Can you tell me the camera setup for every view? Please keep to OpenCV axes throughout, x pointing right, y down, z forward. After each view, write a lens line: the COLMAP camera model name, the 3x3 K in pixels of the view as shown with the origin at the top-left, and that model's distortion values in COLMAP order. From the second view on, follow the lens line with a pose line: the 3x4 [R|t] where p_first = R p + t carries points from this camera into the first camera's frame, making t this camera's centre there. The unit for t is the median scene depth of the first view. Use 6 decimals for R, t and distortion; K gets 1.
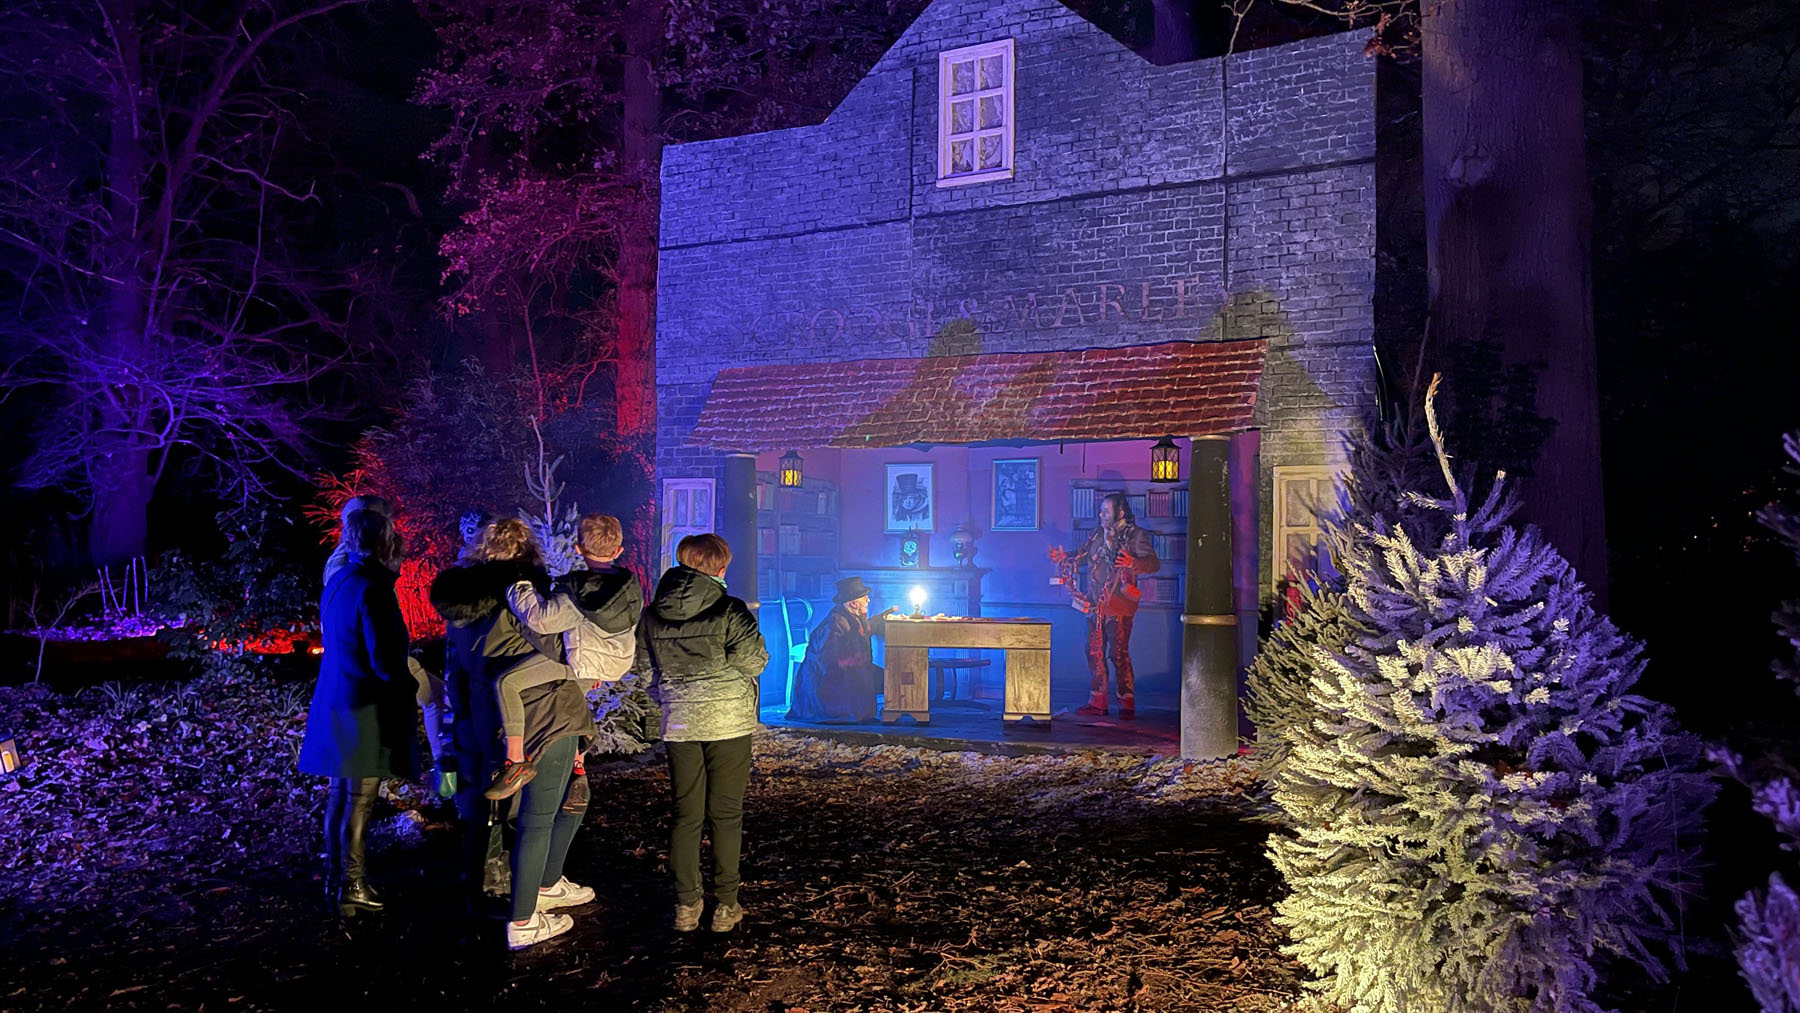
lens RADIAL K [[1382.2, 0, 900.0], [0, 1382.2, 506.5], [0, 0, 1]] dist [0.044044, 0.002413]
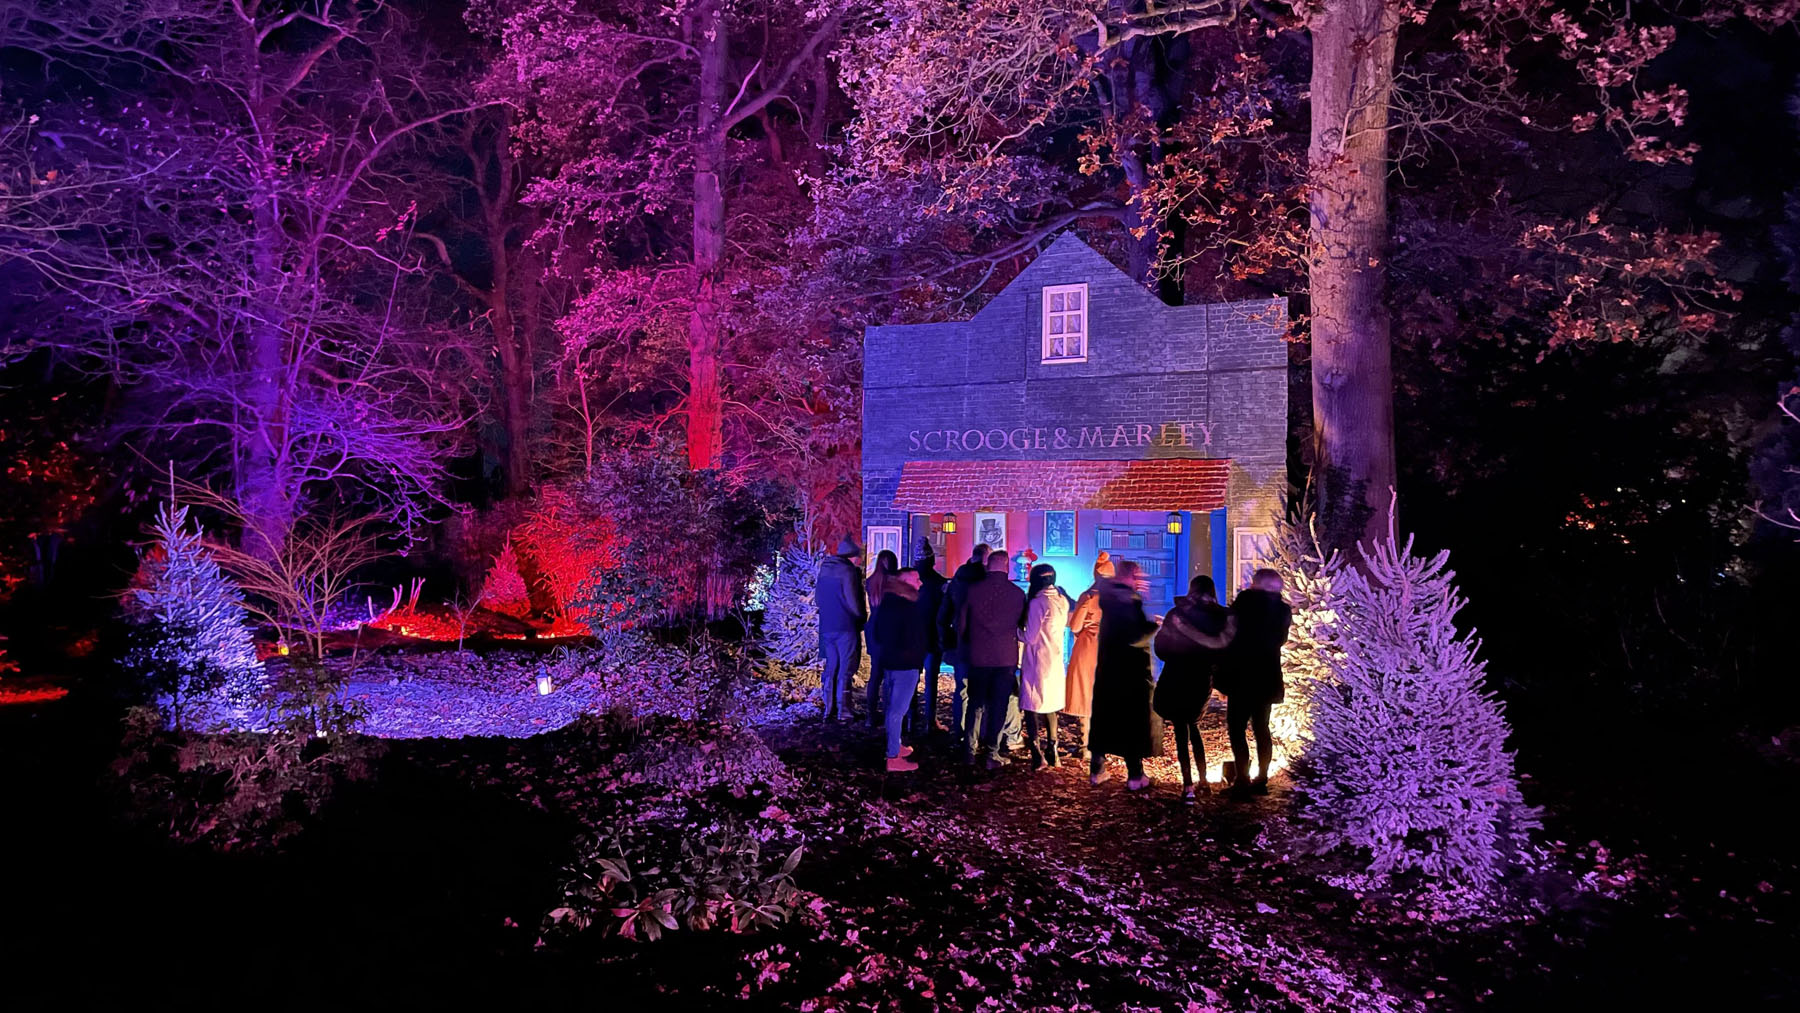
lens RADIAL K [[1388.8, 0, 900.0], [0, 1388.8, 506.5], [0, 0, 1]] dist [0.095001, 0.000197]
pose [[0.997598, 0.005241, 0.069074, -0.294505], [-0.004950, 0.999978, -0.004387, -0.043623], [-0.069096, 0.004035, 0.997602, -0.807307]]
